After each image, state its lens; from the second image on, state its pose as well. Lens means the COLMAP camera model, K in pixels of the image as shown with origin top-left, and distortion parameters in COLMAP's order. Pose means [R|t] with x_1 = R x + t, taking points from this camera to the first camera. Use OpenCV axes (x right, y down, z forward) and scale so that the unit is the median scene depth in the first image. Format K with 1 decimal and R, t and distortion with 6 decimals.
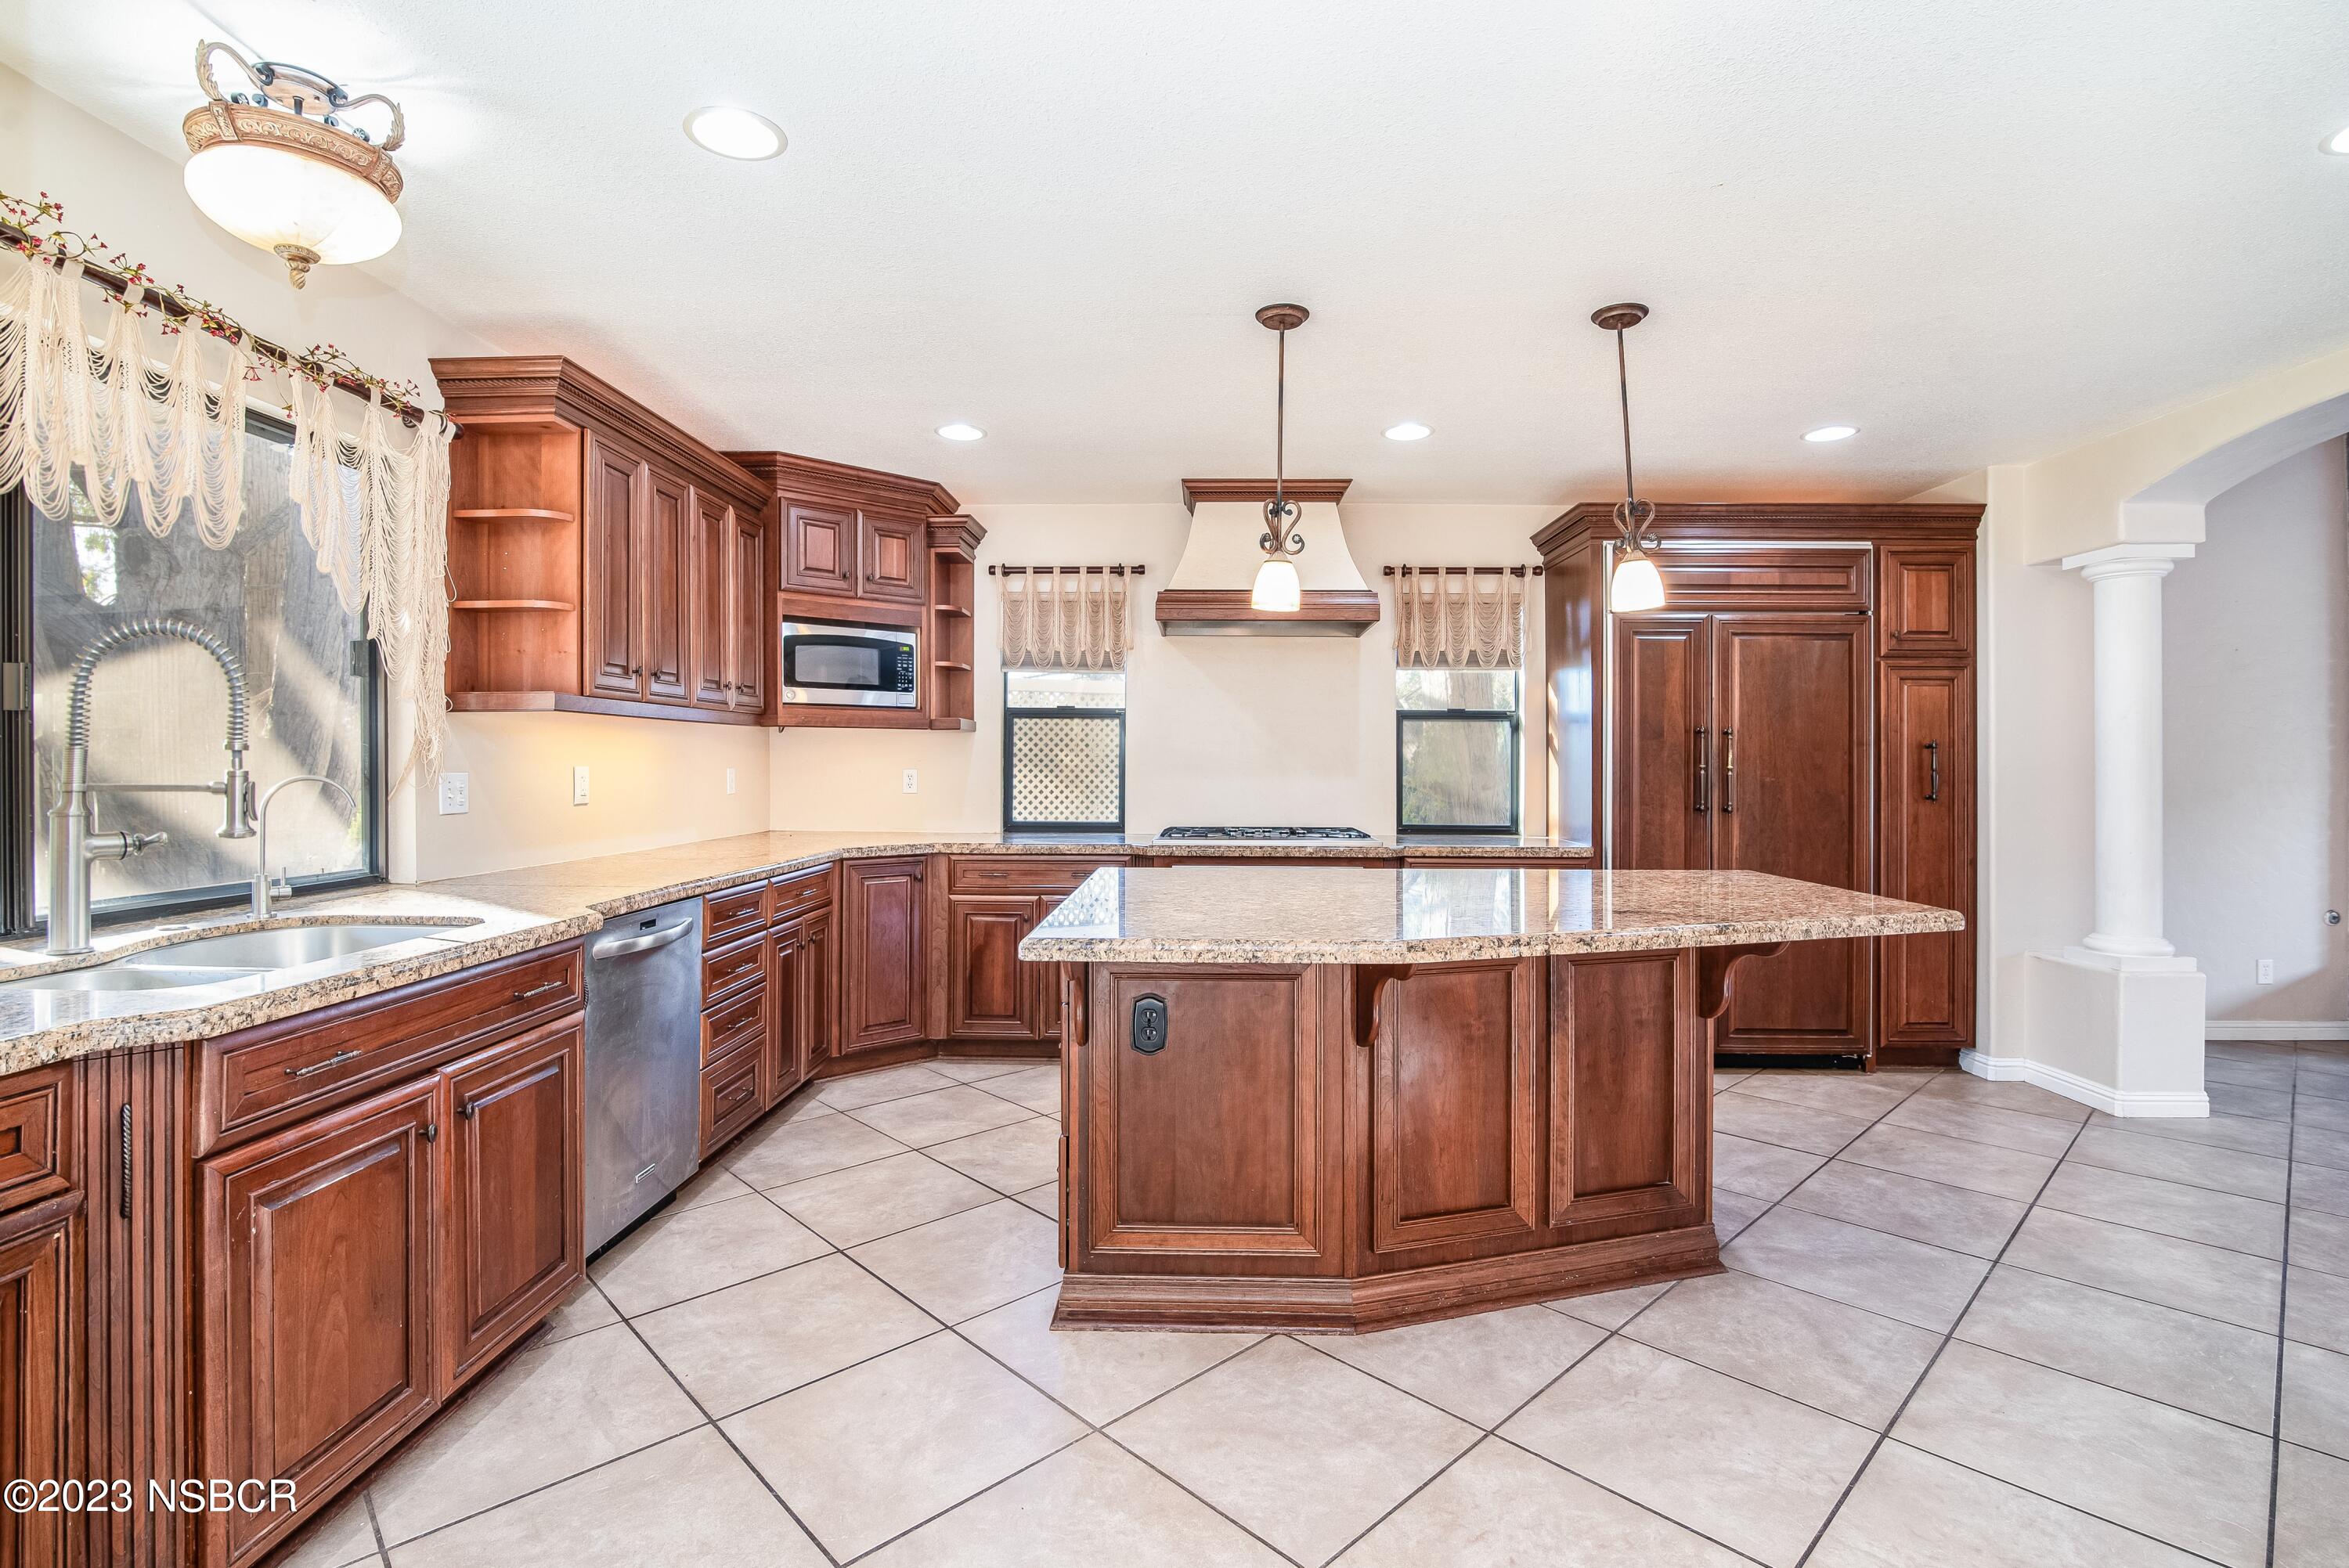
lens RADIAL K [[1098.3, 0, 1189.4], [0, 1098.3, 758.8], [0, 0, 1]] dist [-0.018801, 0.001483]
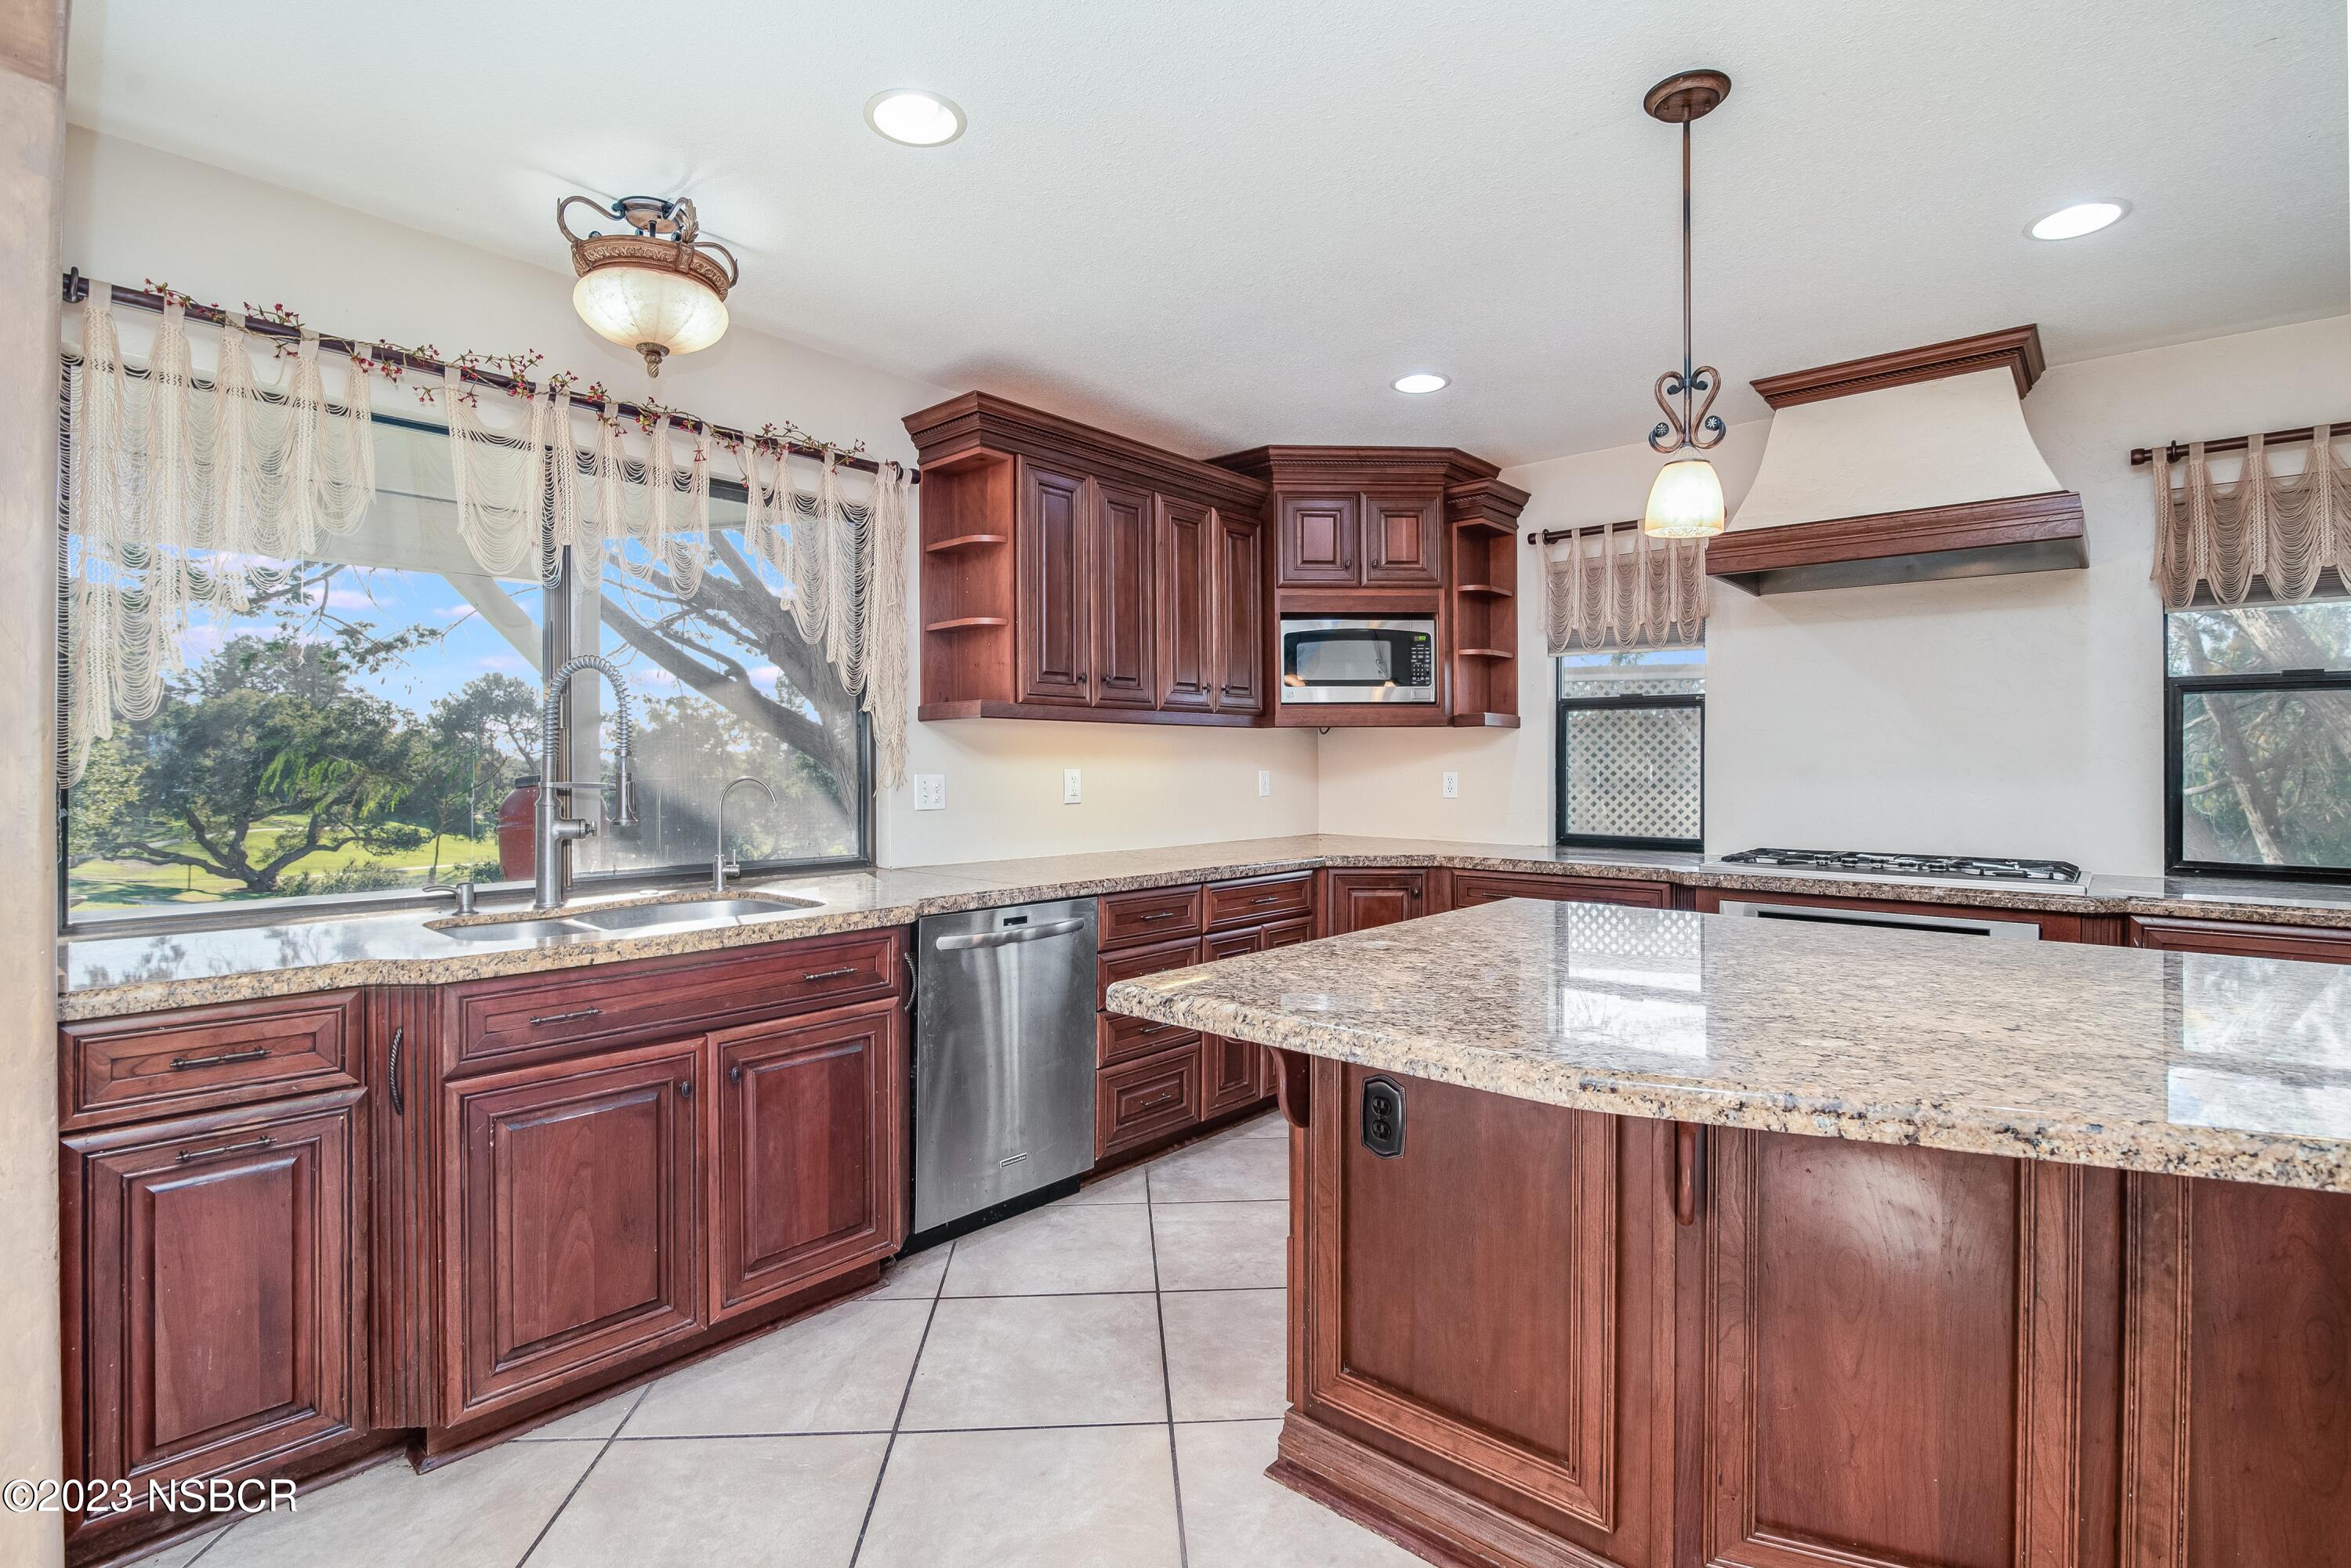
lens RADIAL K [[1099.3, 0, 1171.8], [0, 1099.3, 763.4], [0, 0, 1]] dist [-0.018801, 0.001483]
pose [[0.761666, -0.003454, -0.647961, 0.217235], [0.004961, 0.999988, 0.000500, 0.001942], [0.647951, -0.003595, 0.761673, 0.225679]]
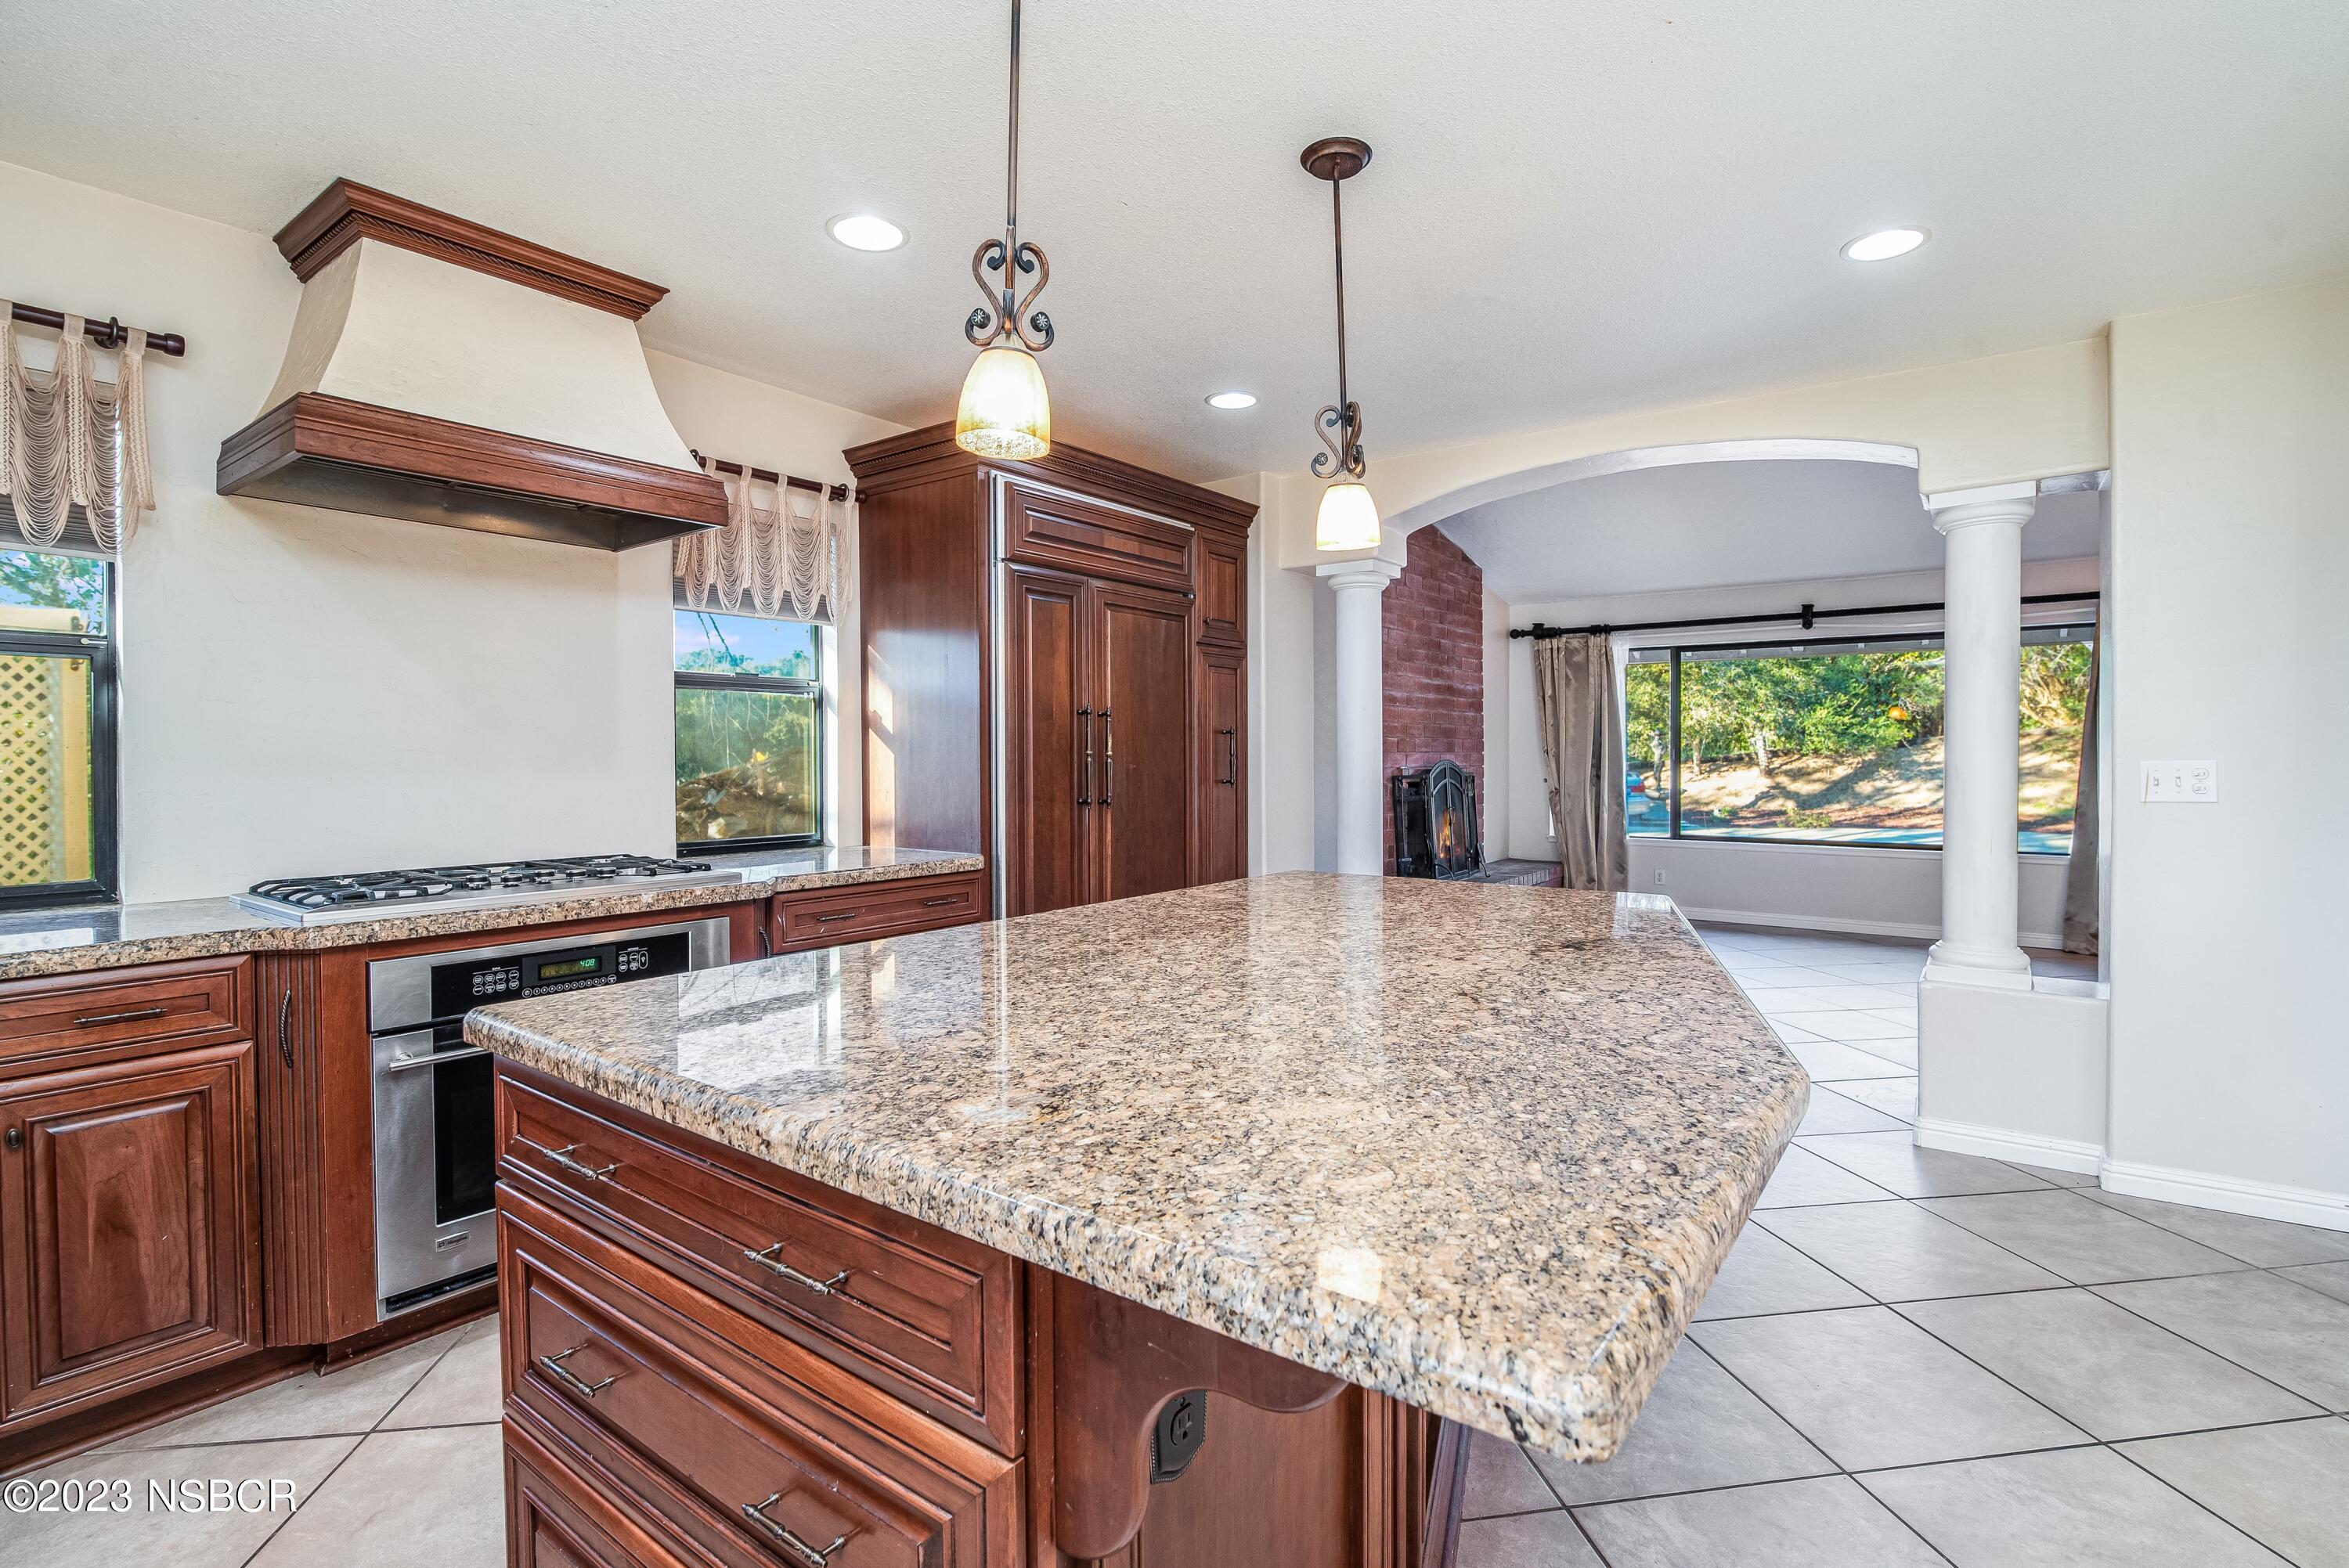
lens RADIAL K [[1098.3, 0, 1175.8], [0, 1098.3, 765.6], [0, 0, 1]] dist [-0.018801, 0.001483]
pose [[0.587024, -0.015159, 0.809428, -0.230989], [0.001042, 0.999838, 0.017970, 0.001862], [-0.809569, -0.009705, 0.586945, 0.506540]]
